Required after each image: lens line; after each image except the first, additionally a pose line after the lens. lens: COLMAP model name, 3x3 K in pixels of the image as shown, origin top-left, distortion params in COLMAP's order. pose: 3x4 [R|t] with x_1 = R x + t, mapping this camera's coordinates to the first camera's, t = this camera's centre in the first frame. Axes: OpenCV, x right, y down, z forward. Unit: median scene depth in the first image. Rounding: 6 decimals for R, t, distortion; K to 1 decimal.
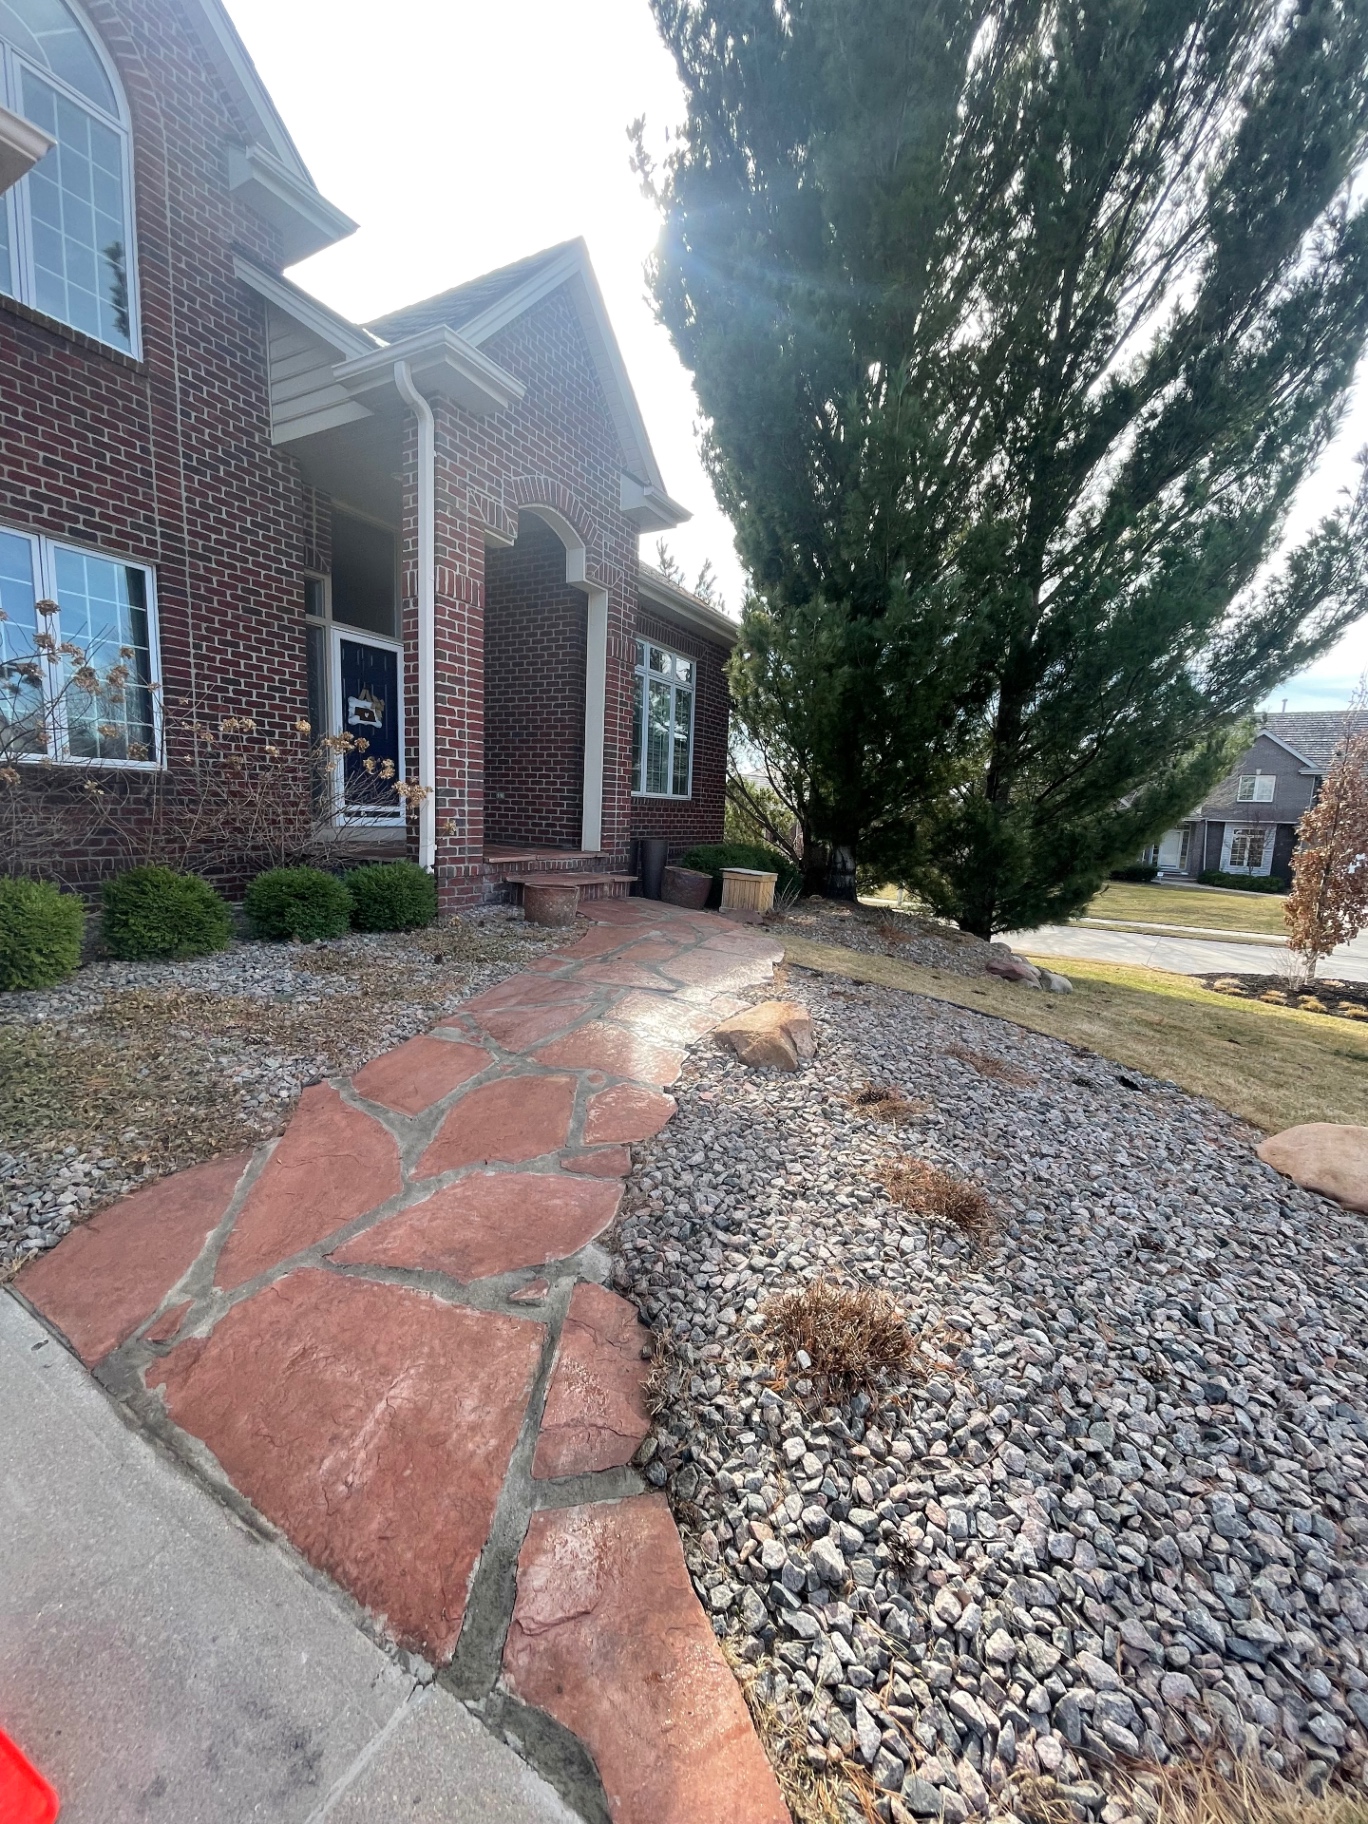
lens RADIAL K [[739.7, 0, 684.0], [0, 739.7, 912.0], [0, 0, 1]] dist [-0.000061, -0.006794]
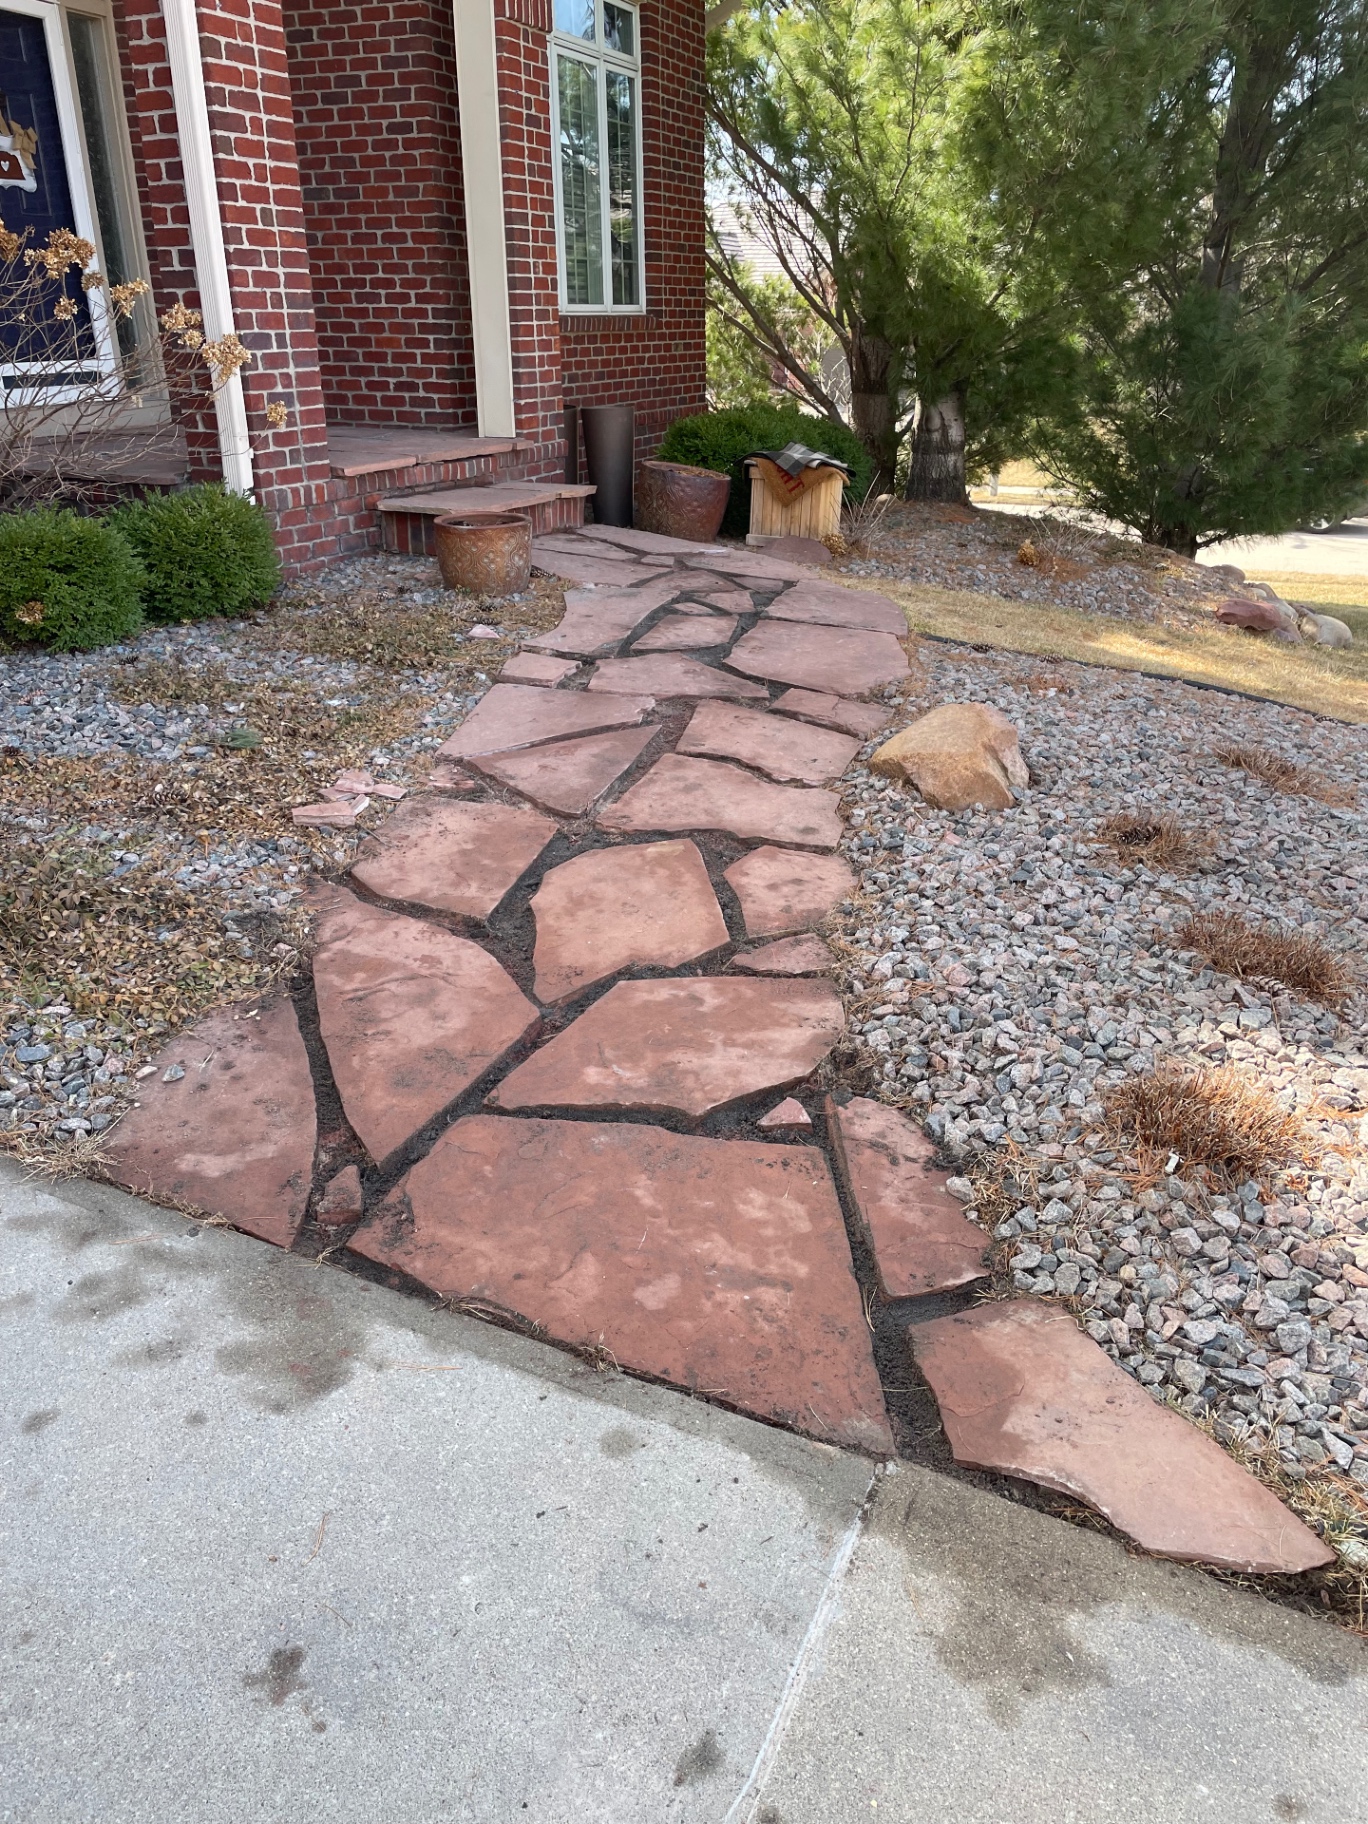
lens RADIAL K [[1399.2, 0, 684.0], [0, 1399.2, 912.0], [0, 0, 1]] dist [0.089282, -0.116430]
pose [[0.993781, -0.079830, 0.077624, -0.108639], [0.056289, 0.961672, 0.268363, -0.021117], [-0.096073, -0.262325, 0.960185, -0.085505]]
